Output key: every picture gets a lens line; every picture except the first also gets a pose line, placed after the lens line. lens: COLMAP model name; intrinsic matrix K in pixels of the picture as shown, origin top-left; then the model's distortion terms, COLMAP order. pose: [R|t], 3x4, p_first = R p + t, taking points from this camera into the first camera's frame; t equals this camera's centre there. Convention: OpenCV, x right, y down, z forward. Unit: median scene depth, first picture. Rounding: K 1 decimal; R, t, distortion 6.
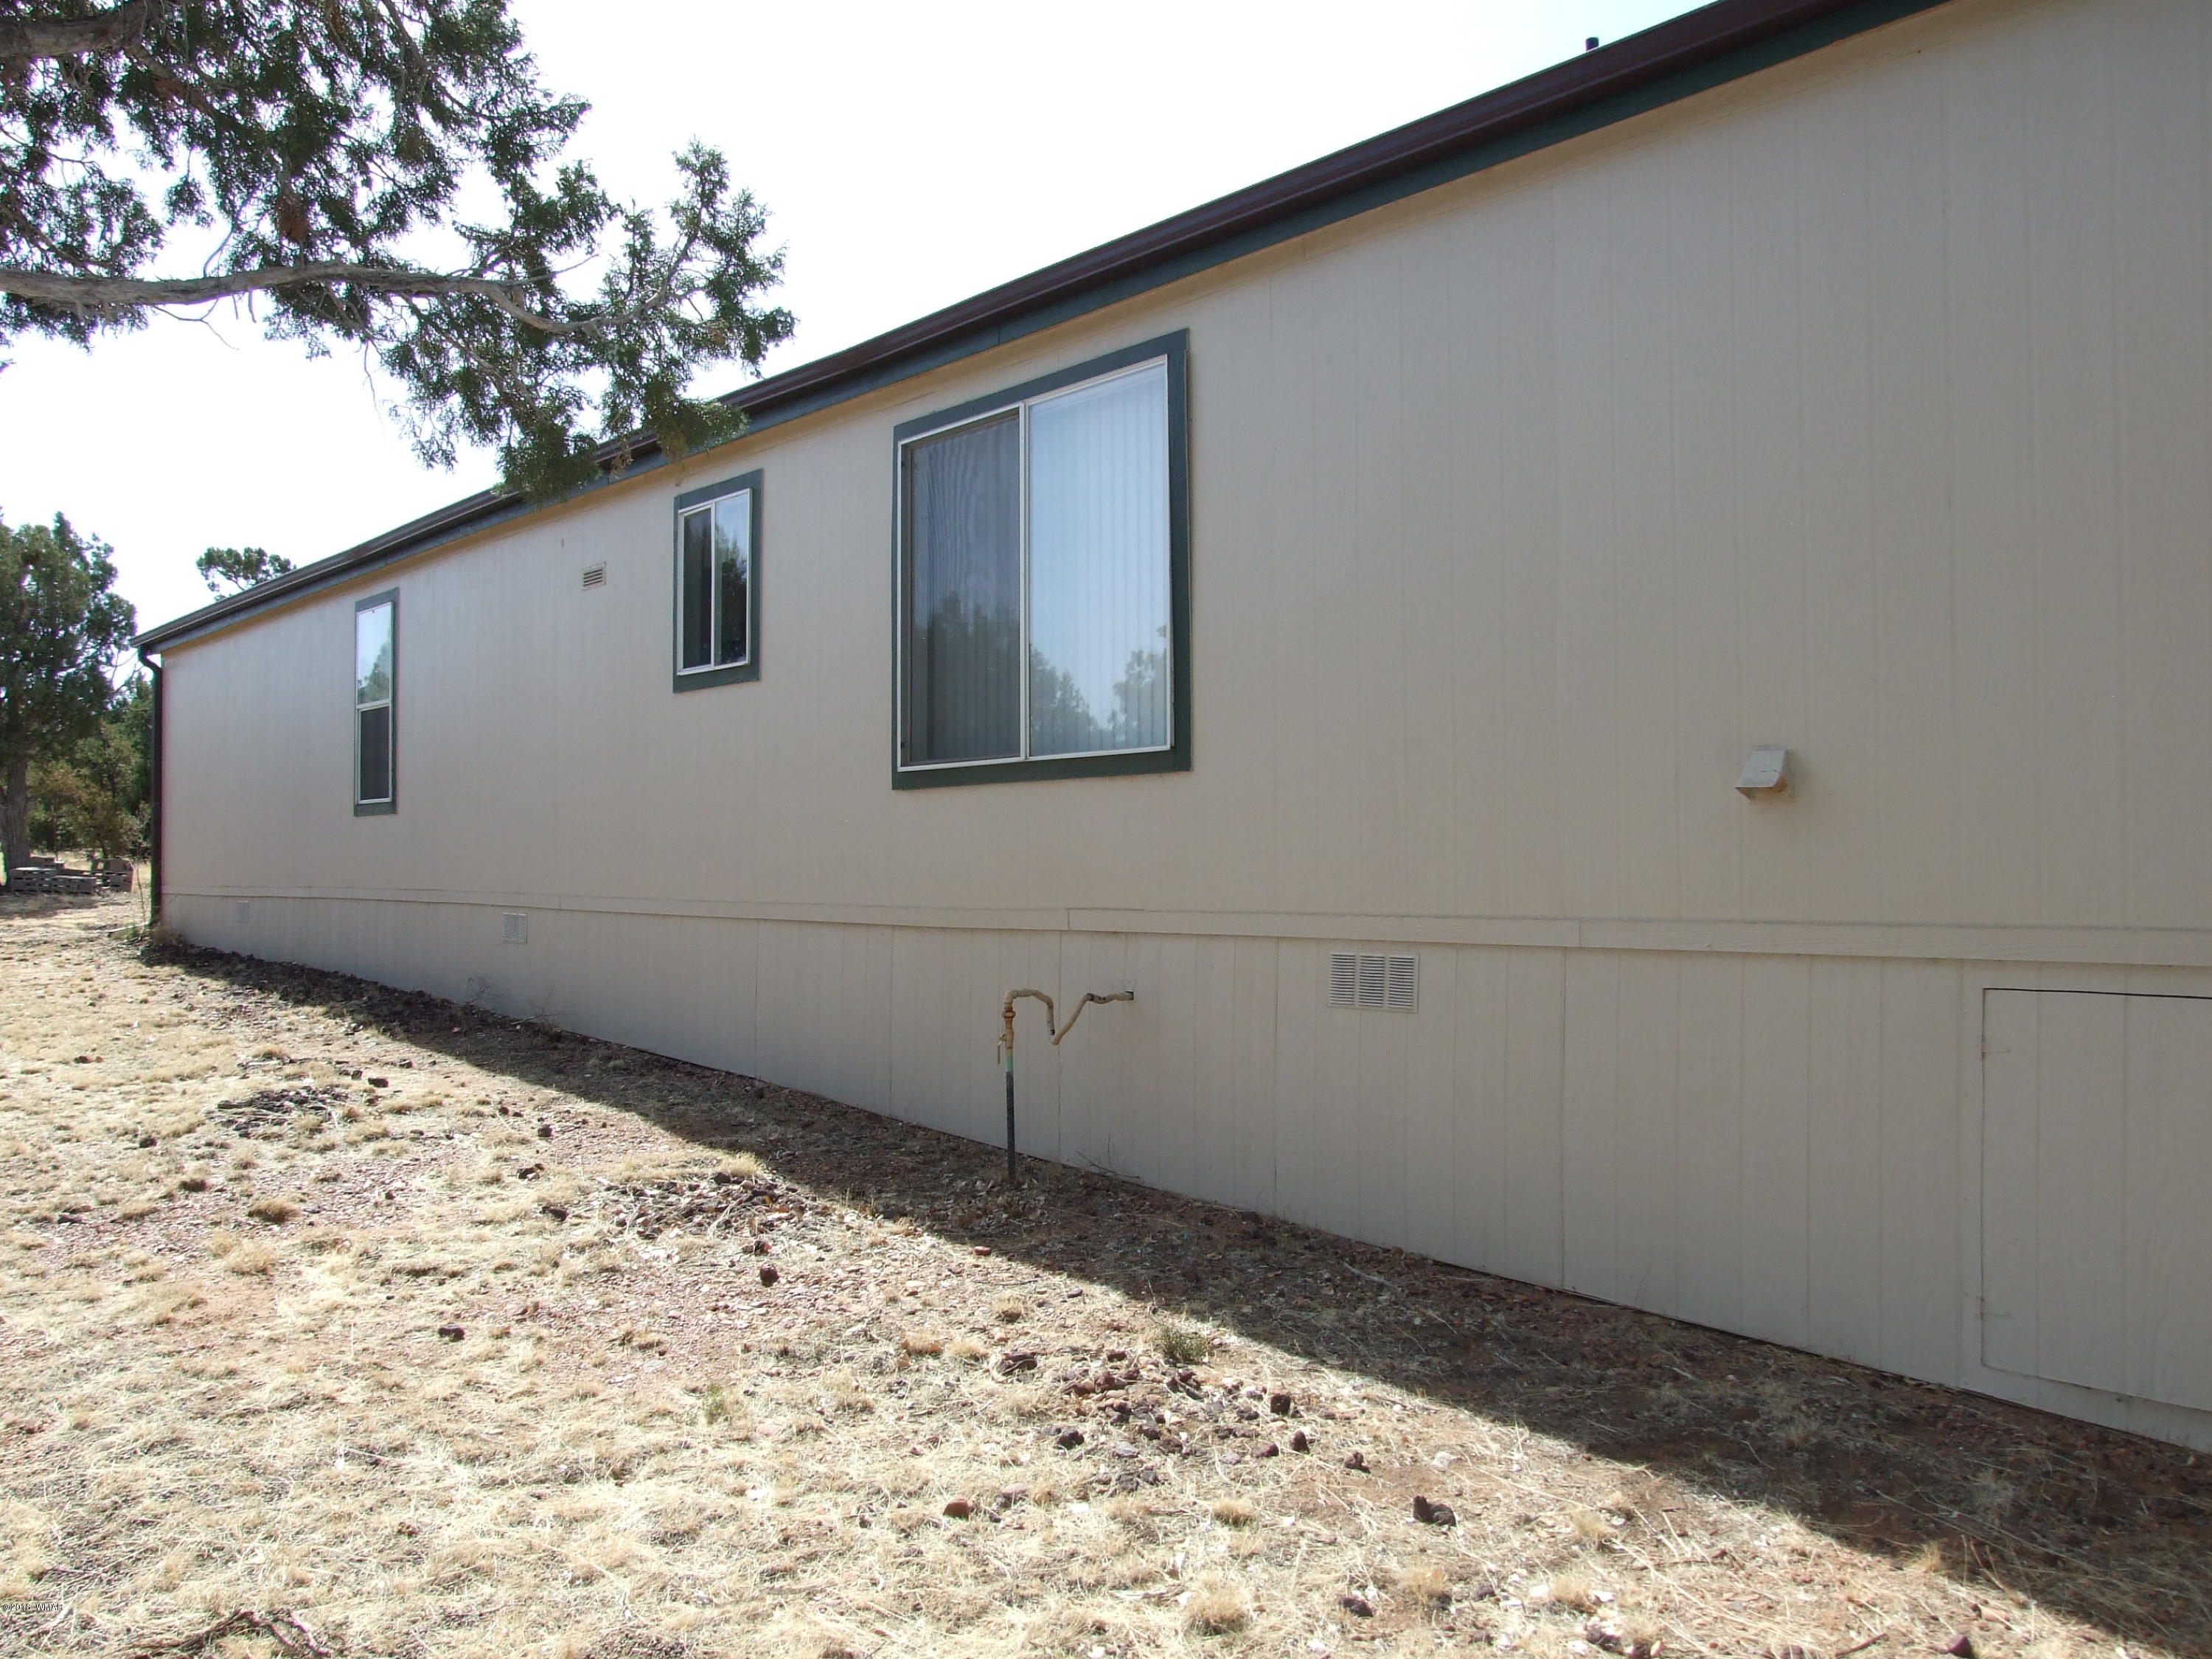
lens RADIAL K [[1750.5, 0, 1106.0], [0, 1750.5, 829.5], [0, 0, 1]] dist [-0.061430, 0.053279]
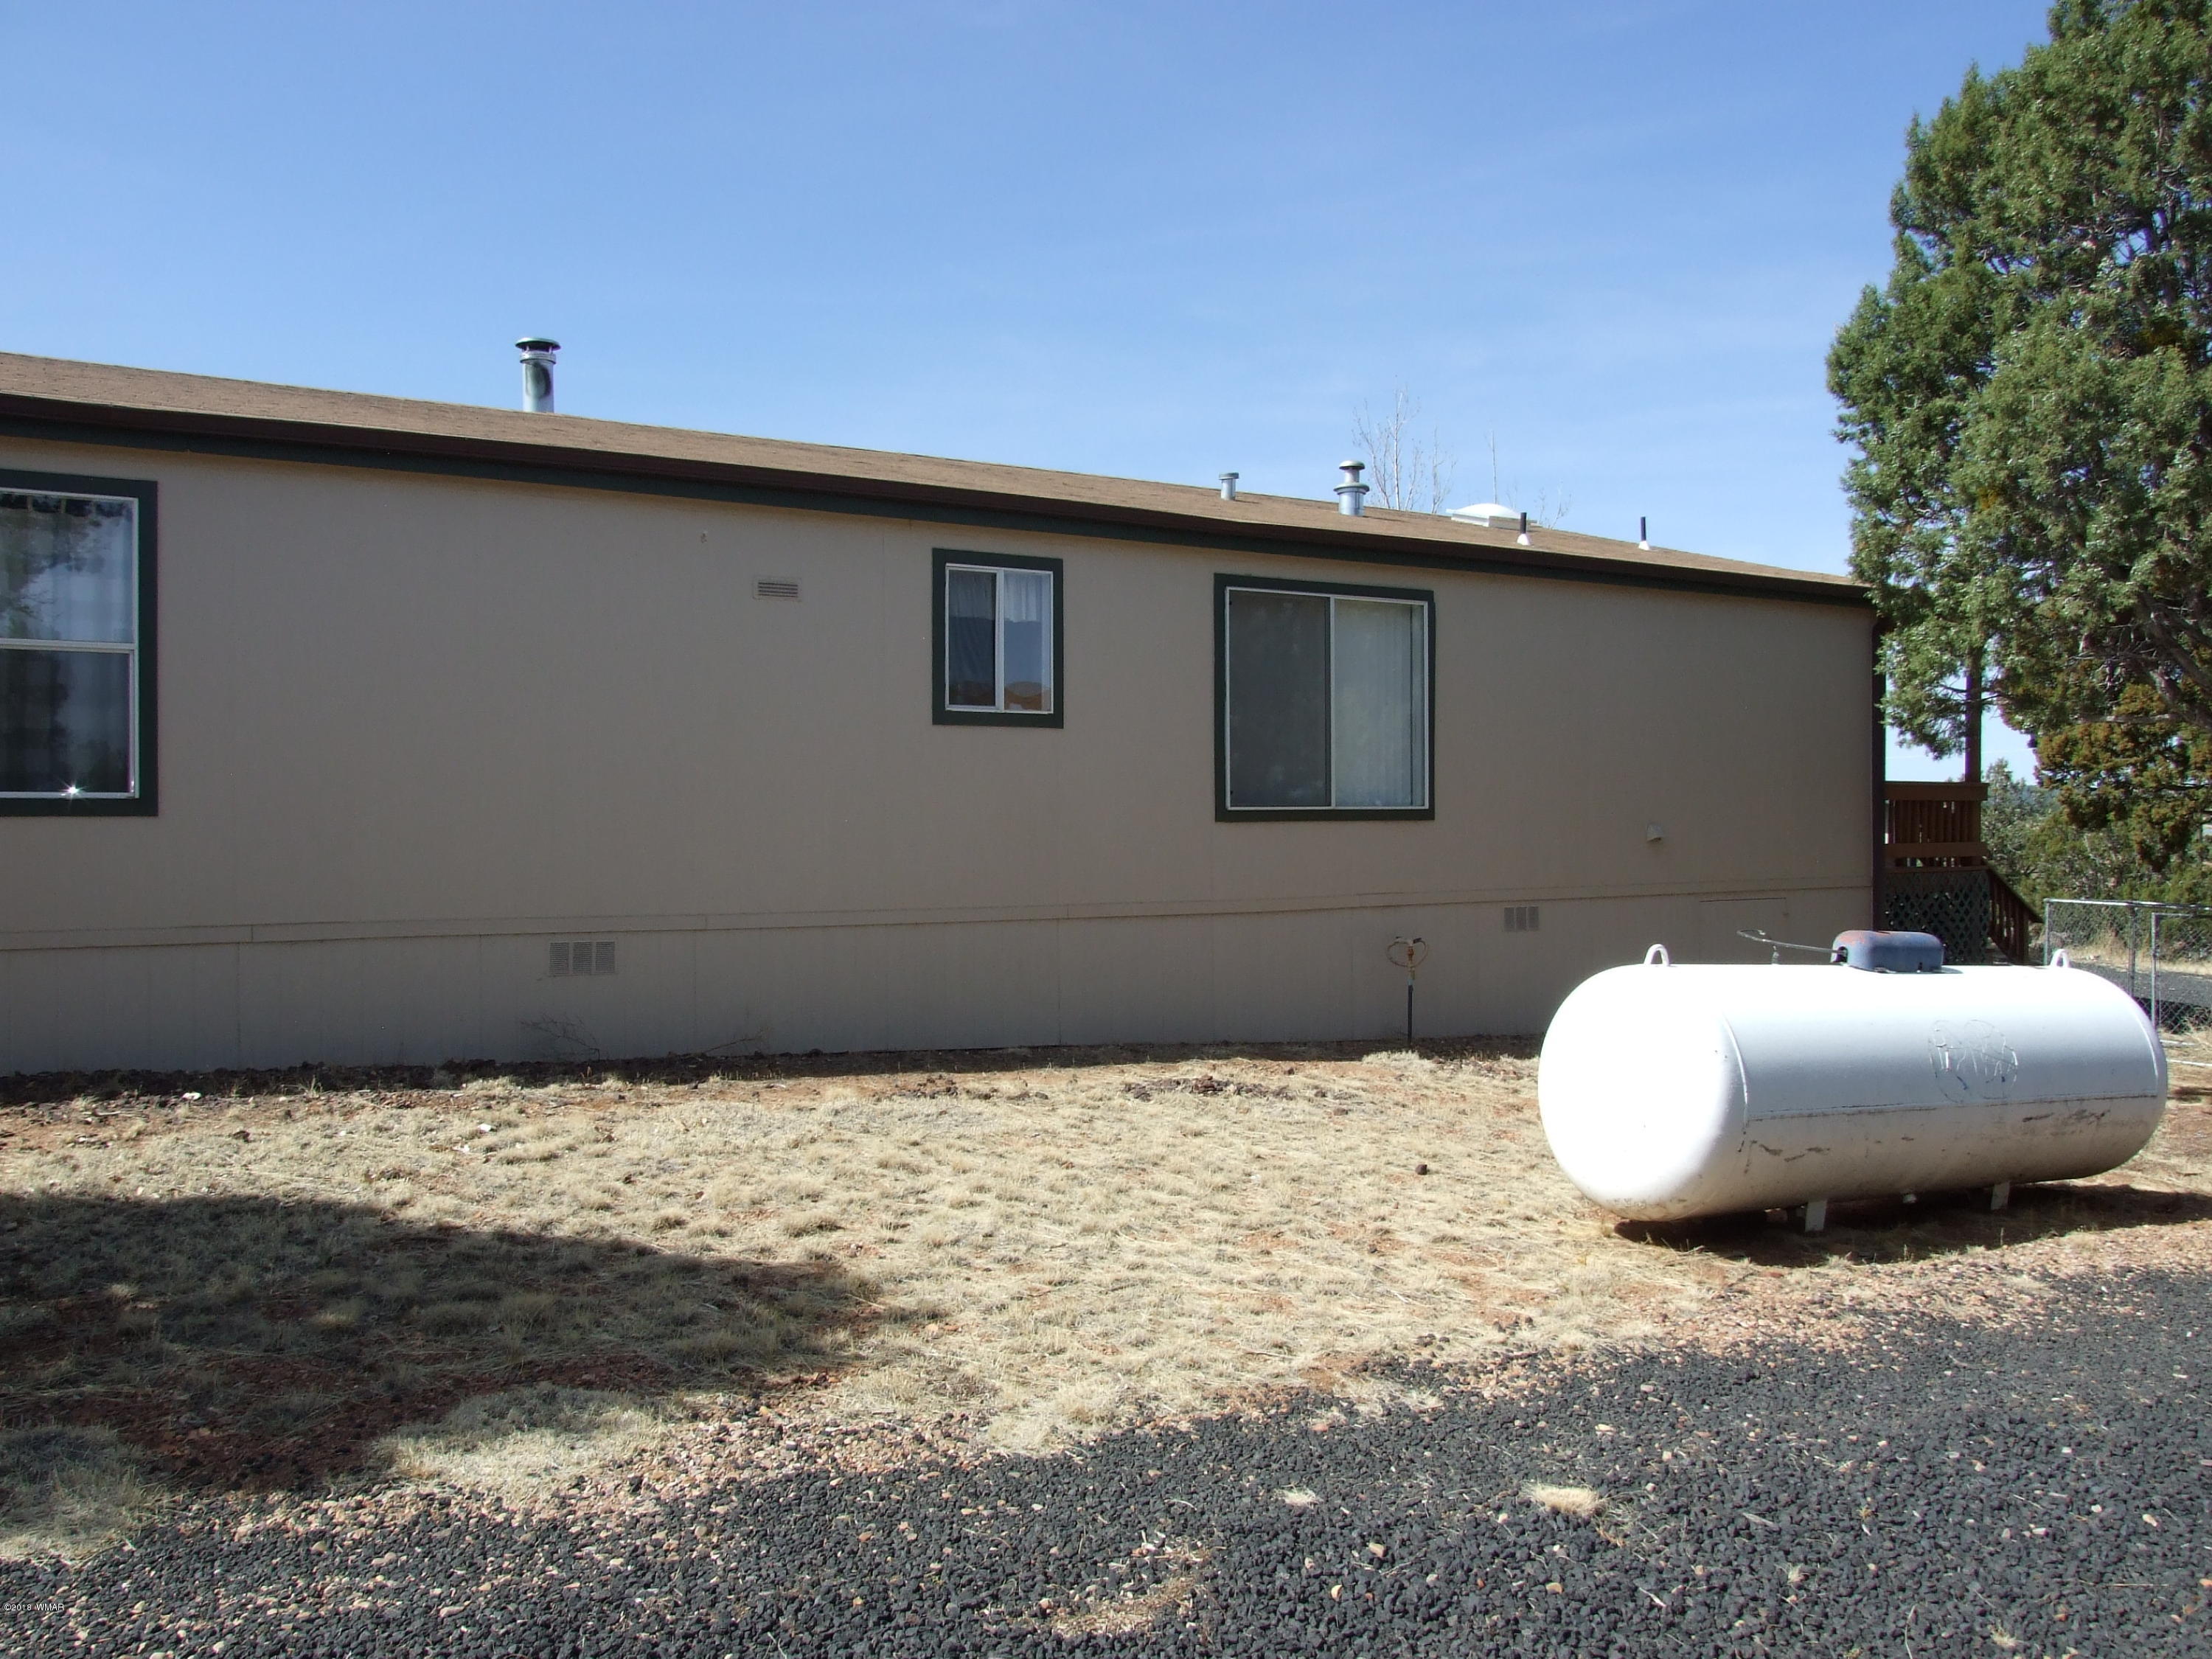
lens RADIAL K [[1750.5, 0, 1106.0], [0, 1750.5, 829.5], [0, 0, 1]] dist [-0.061430, 0.053279]
pose [[0.212200, 0.003929, 0.977218, -1.909788], [-0.018462, 0.999830, -0.000011, -0.016033], [-0.977052, -0.018039, 0.212237, 0.930207]]
